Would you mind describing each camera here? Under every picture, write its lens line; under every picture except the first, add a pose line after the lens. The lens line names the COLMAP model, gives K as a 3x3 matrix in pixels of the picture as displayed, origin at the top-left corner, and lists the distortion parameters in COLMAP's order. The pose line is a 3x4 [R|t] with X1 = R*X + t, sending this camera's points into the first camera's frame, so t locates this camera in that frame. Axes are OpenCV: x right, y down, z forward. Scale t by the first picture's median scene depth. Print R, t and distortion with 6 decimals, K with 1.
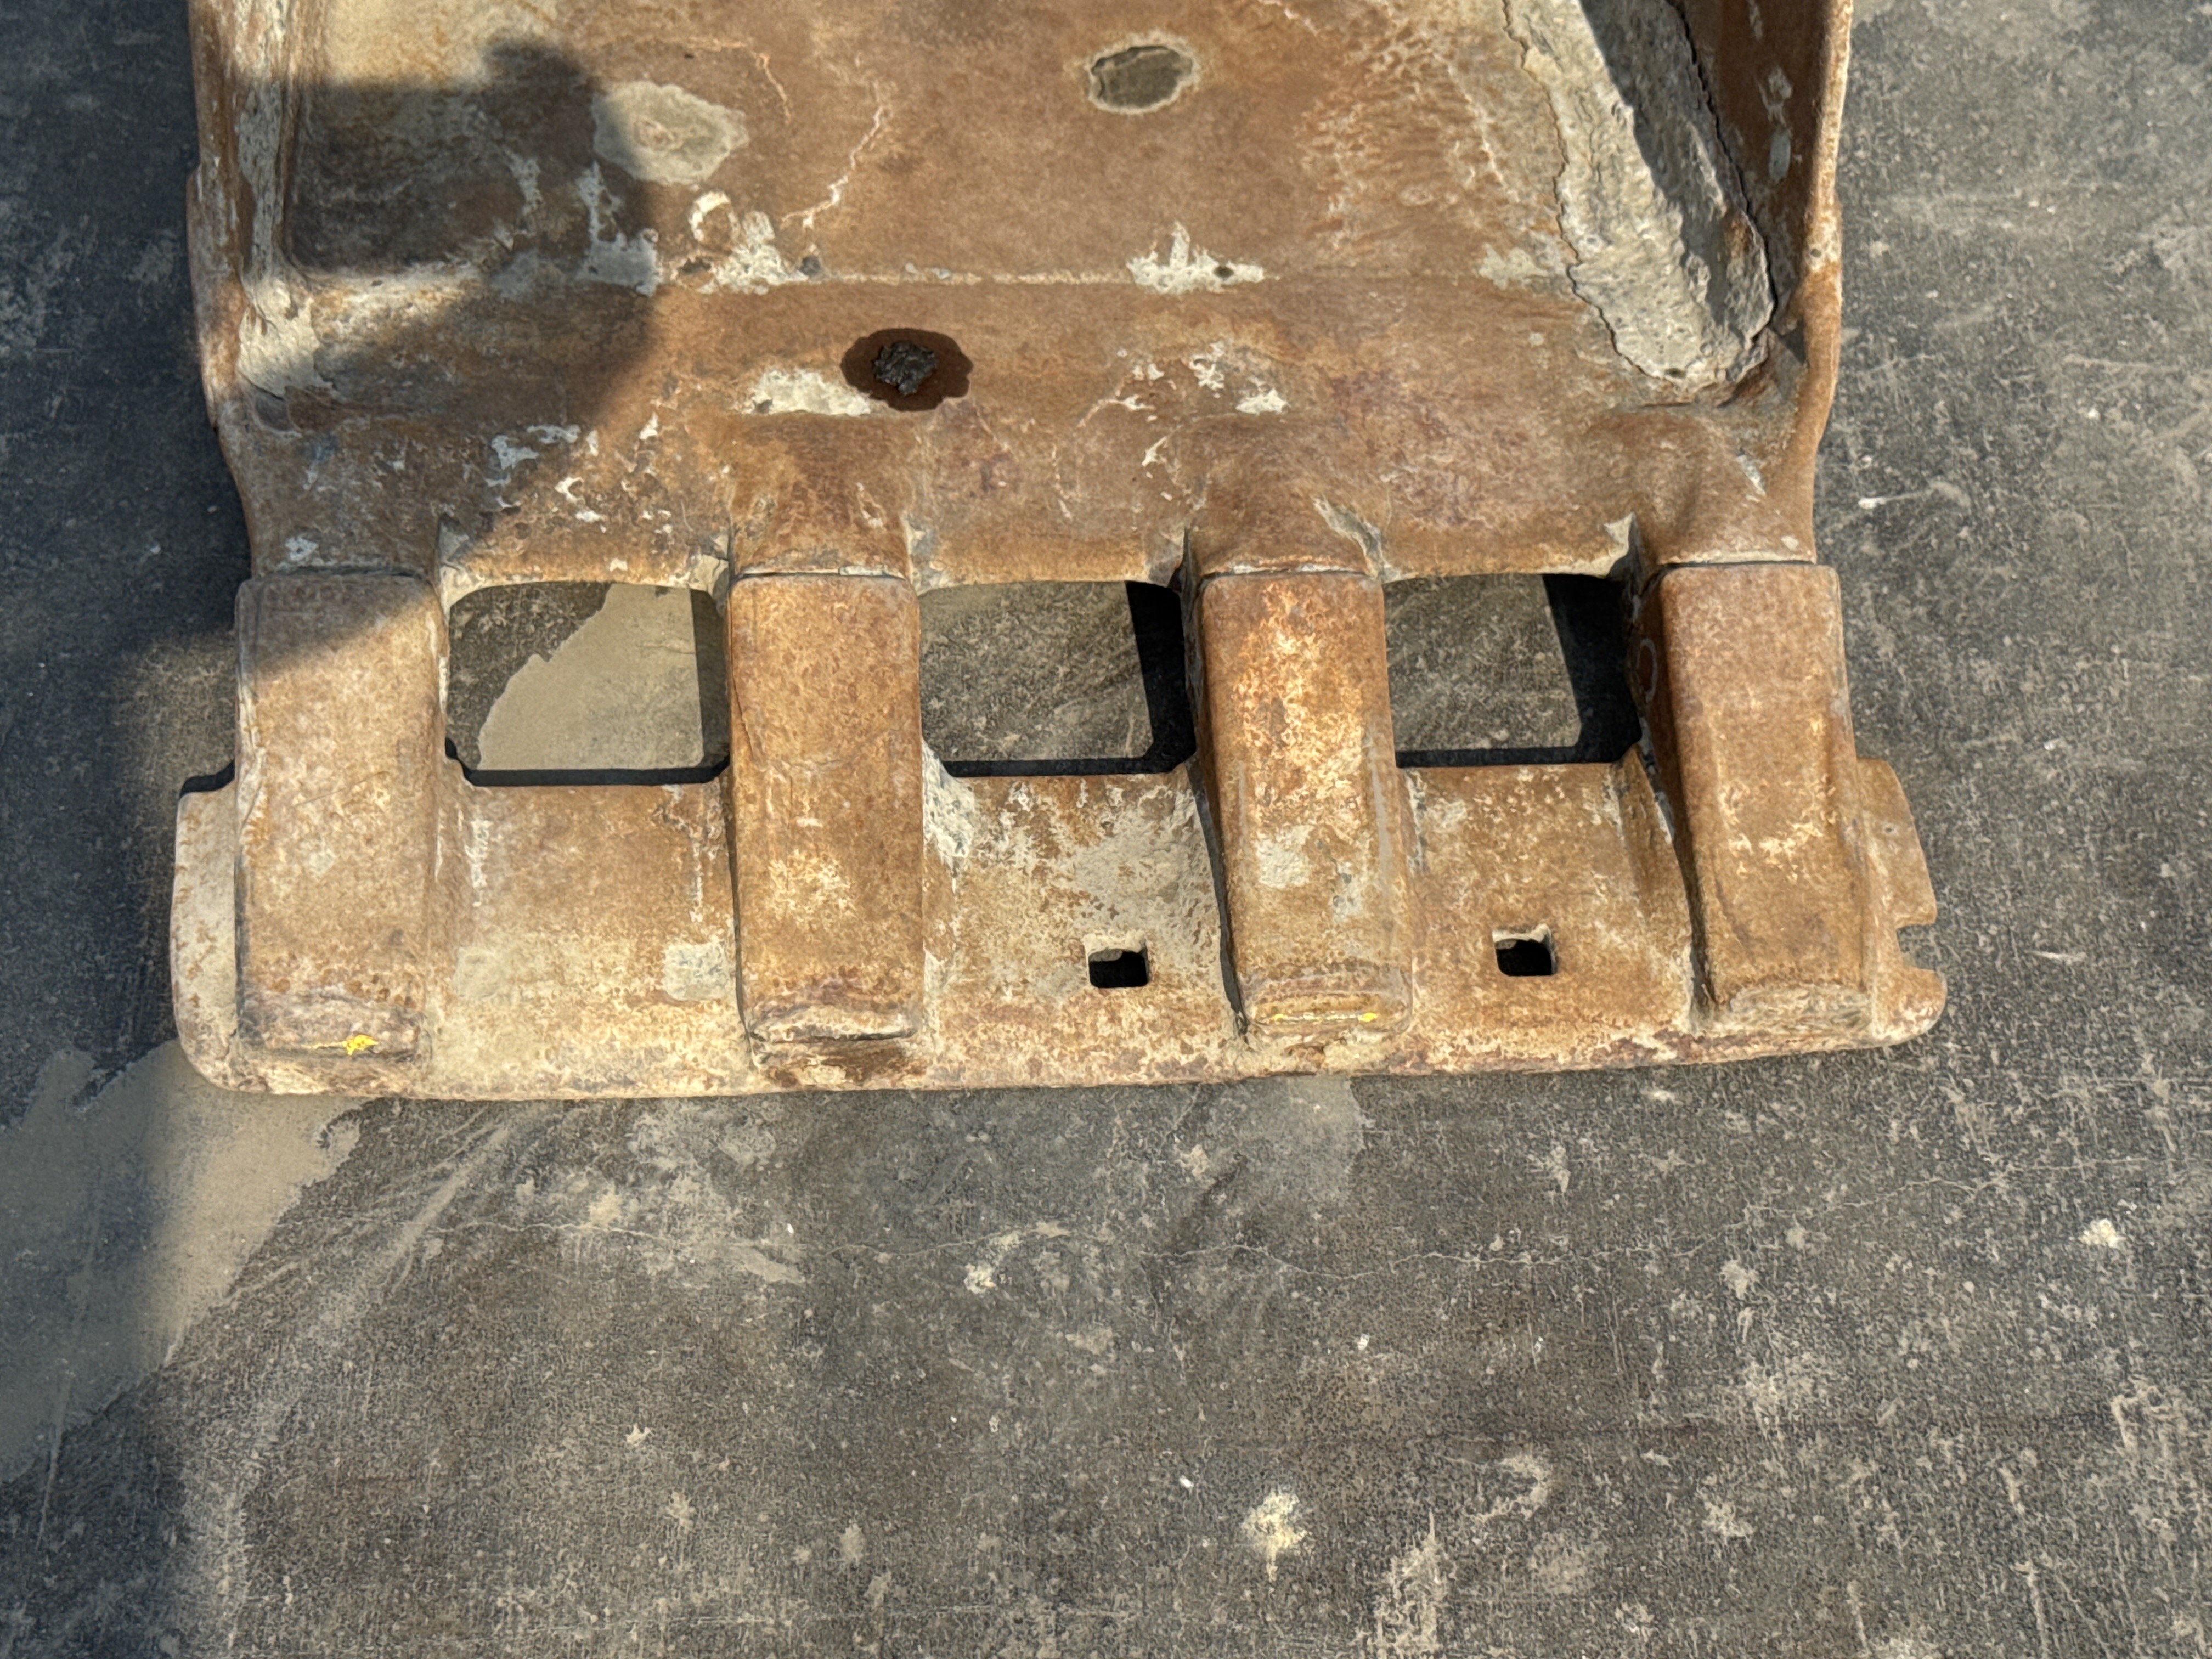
lens RADIAL K [[3292.9, 0, 1106.0], [0, 3292.9, 829.5], [0, 0, 1]] dist [0.149965, -0.129226]
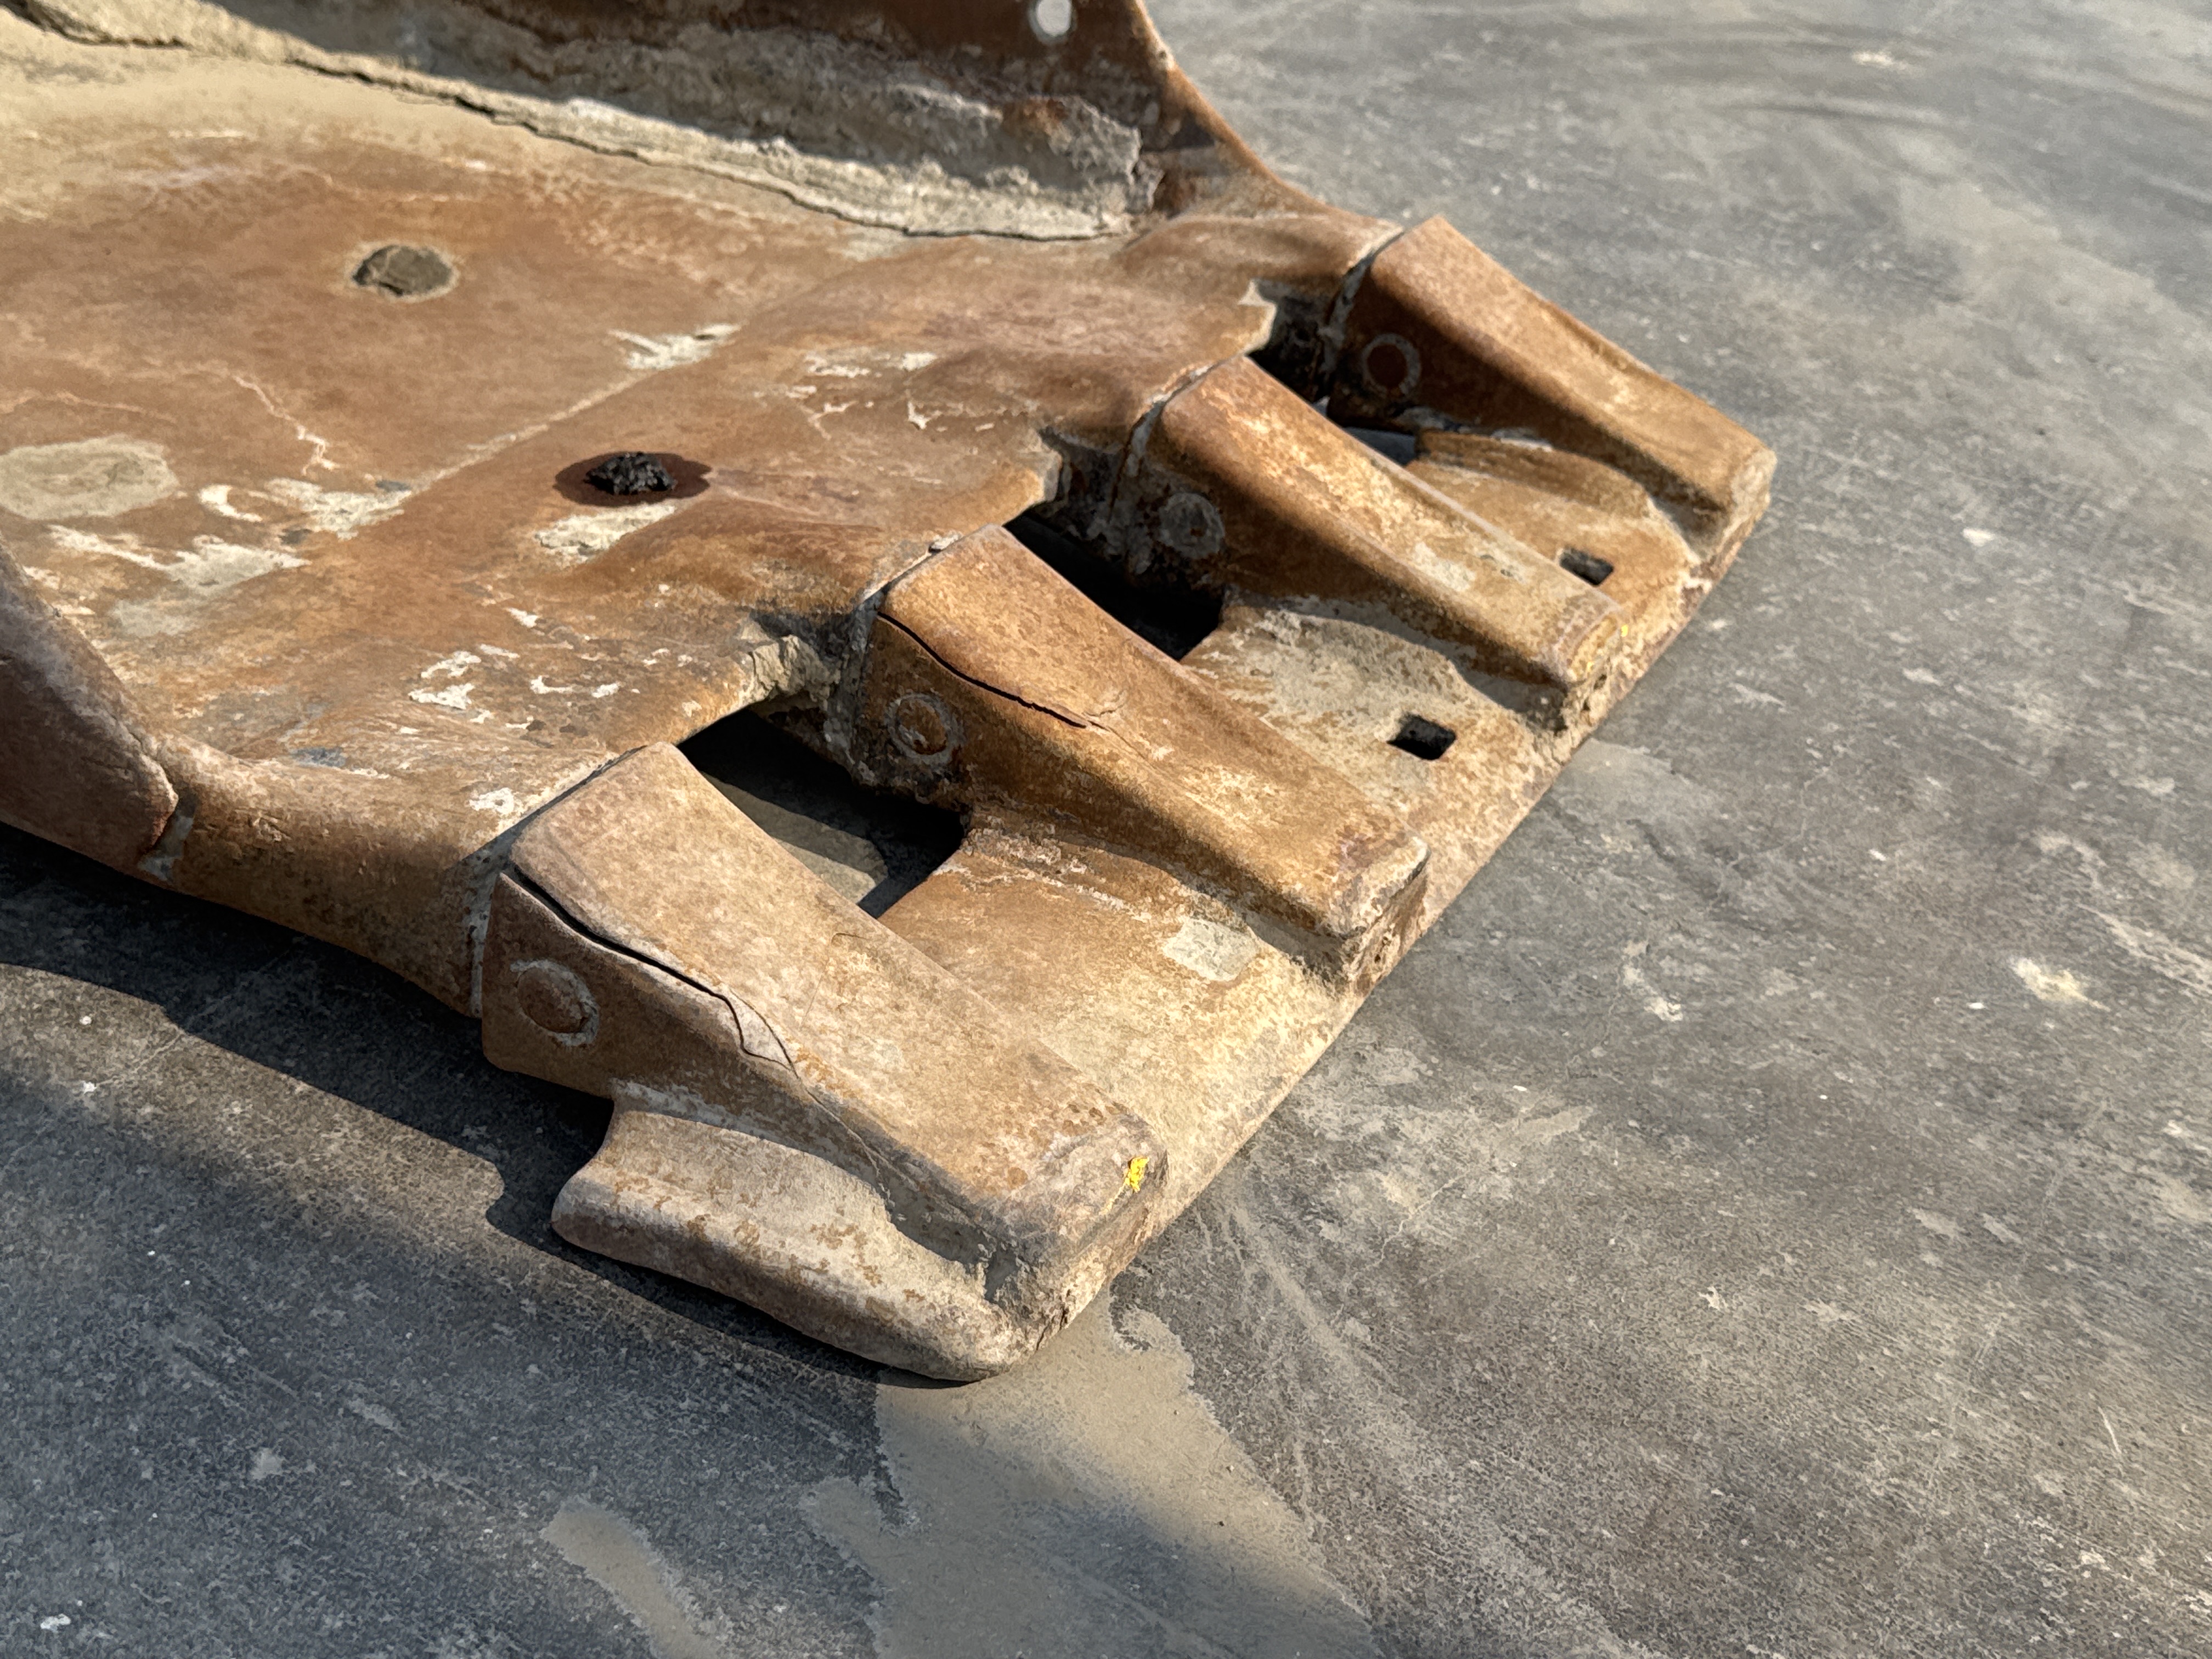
lens RADIAL K [[2683.6, 0, 1106.0], [0, 2683.6, 829.5], [0, 0, 1]] dist [0.170364, -0.378967]
pose [[0.567482, -0.474579, 0.672859, -0.571822], [0.614730, 0.787858, 0.037233, -0.021150], [-0.547787, 0.392497, 0.738834, 0.510322]]
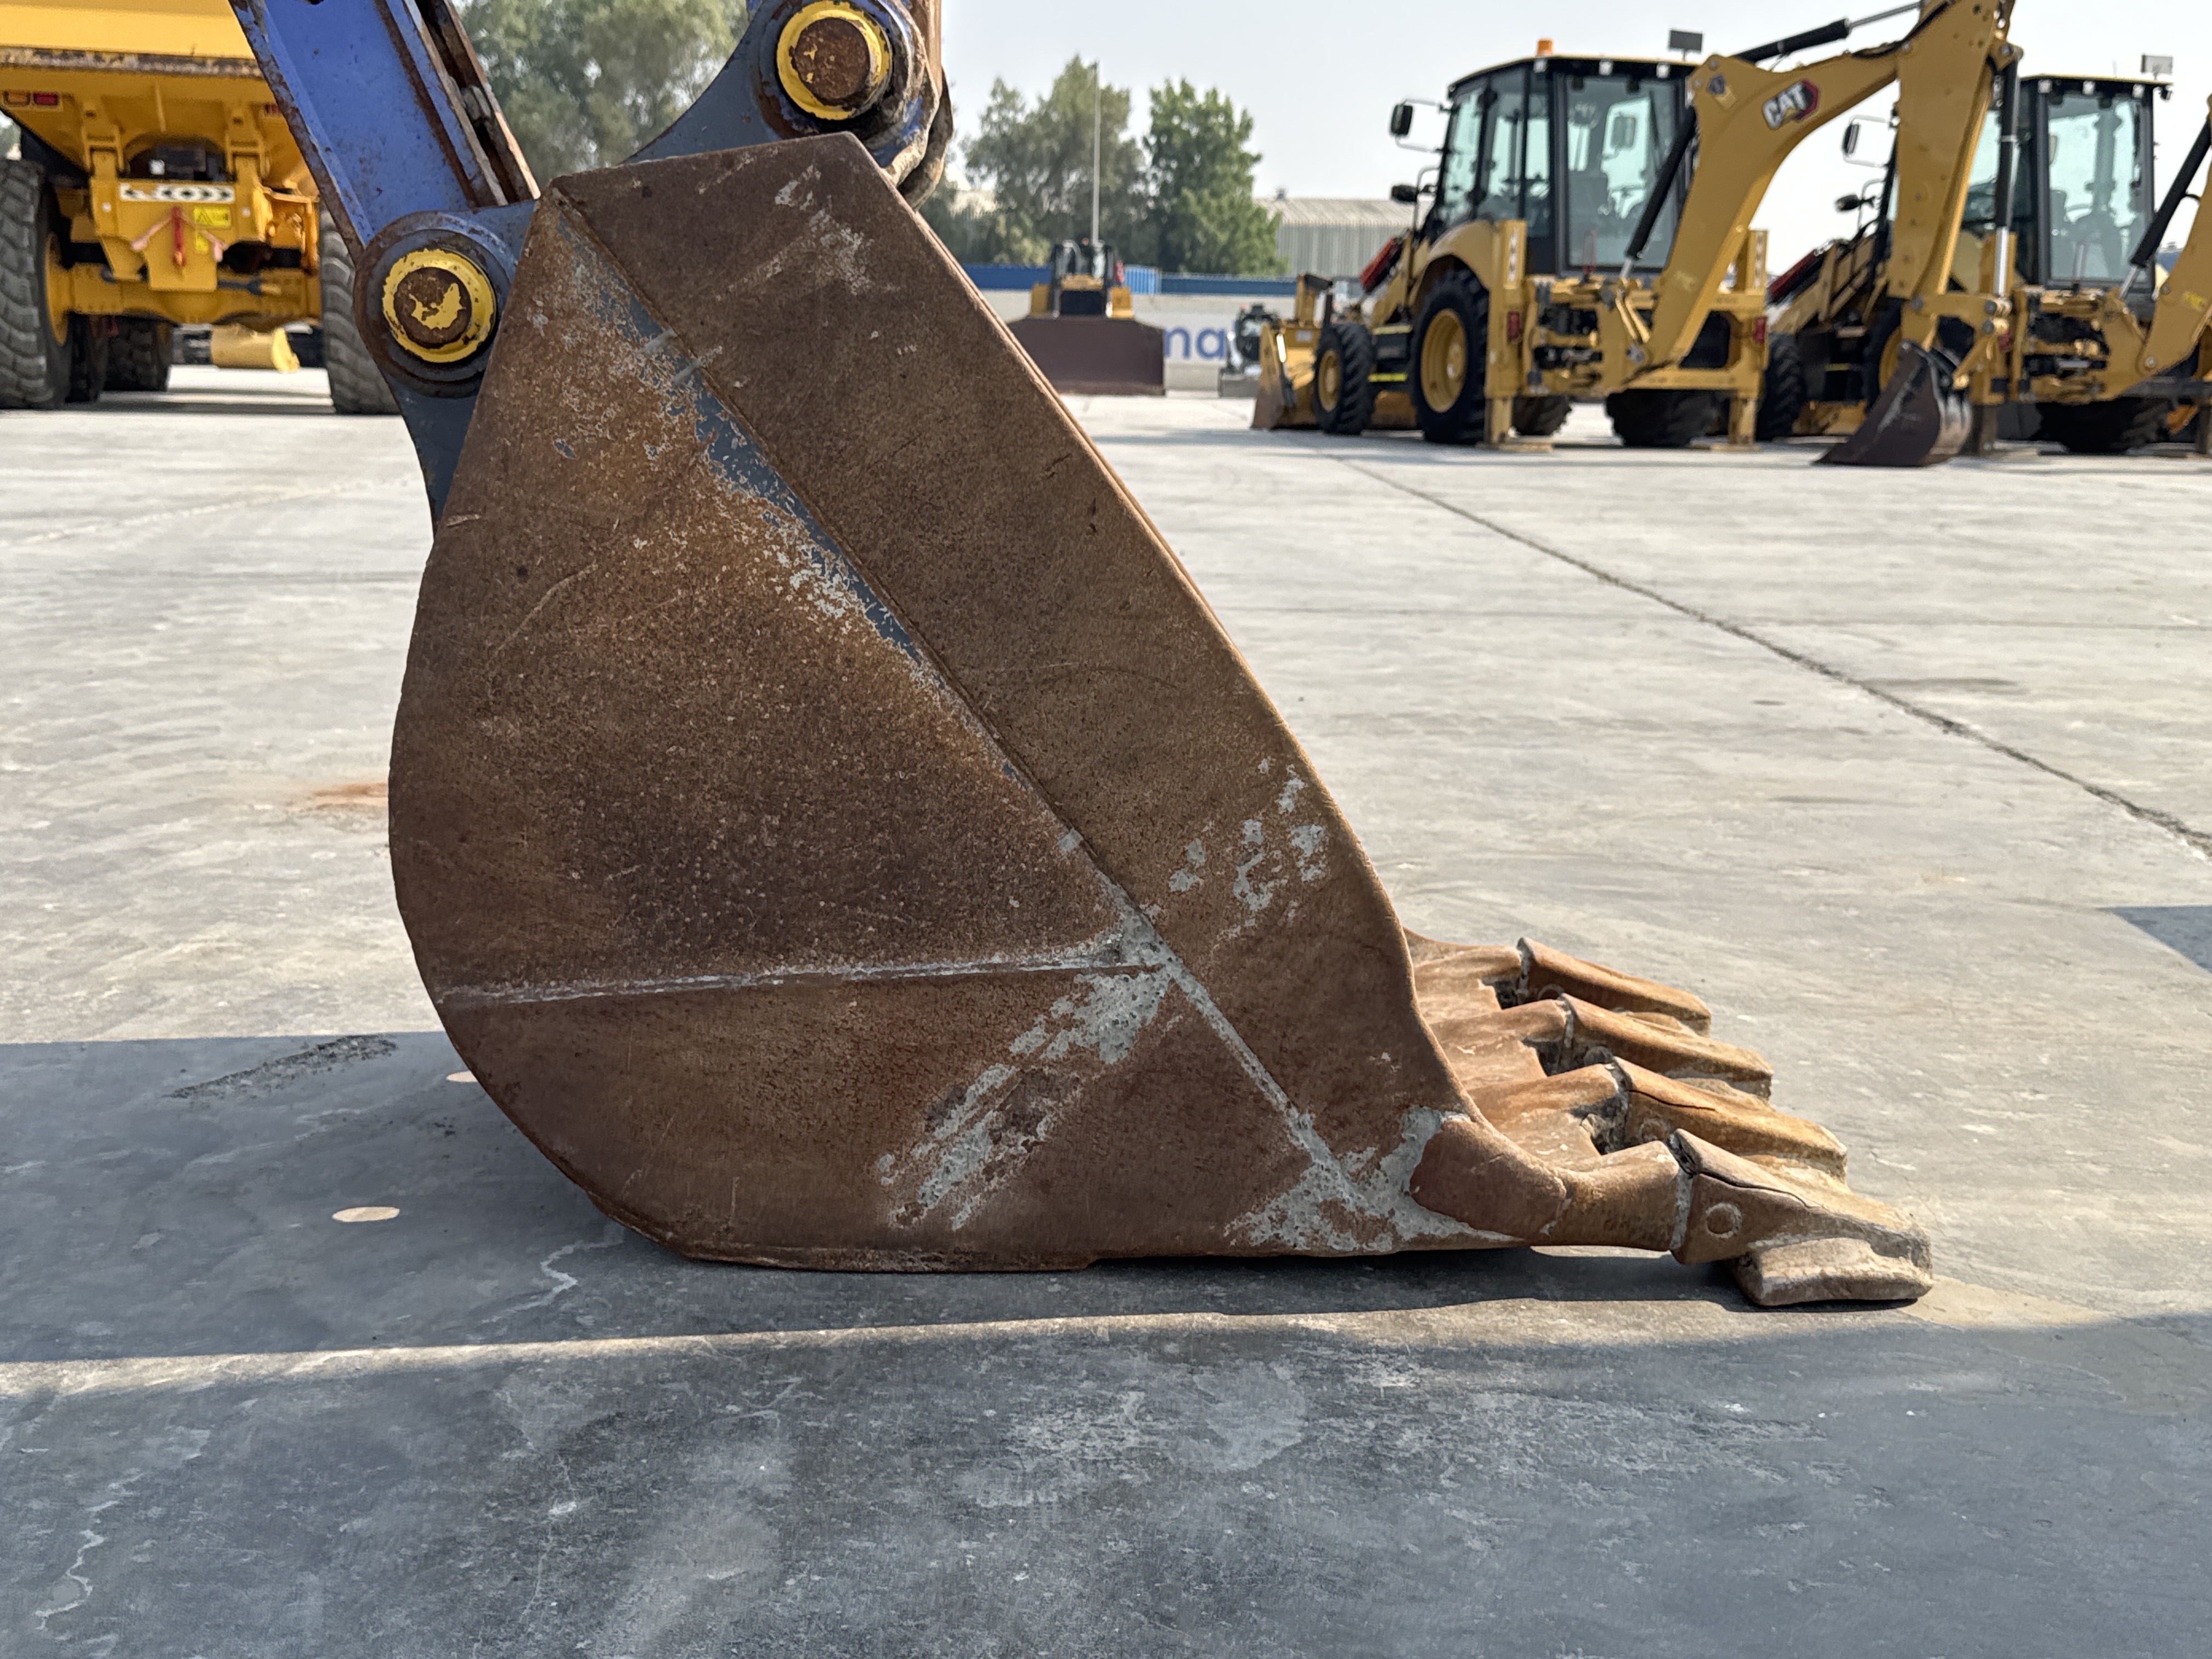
lens RADIAL K [[2237.9, 0, 1106.0], [0, 2237.9, 829.5], [0, 0, 1]] dist [0.161923, -0.329776]
pose [[0.072660, -0.288566, 0.954699, -1.402007], [0.789925, 0.601036, 0.121548, -0.575562], [-0.608884, 0.745309, 0.271617, 0.709624]]
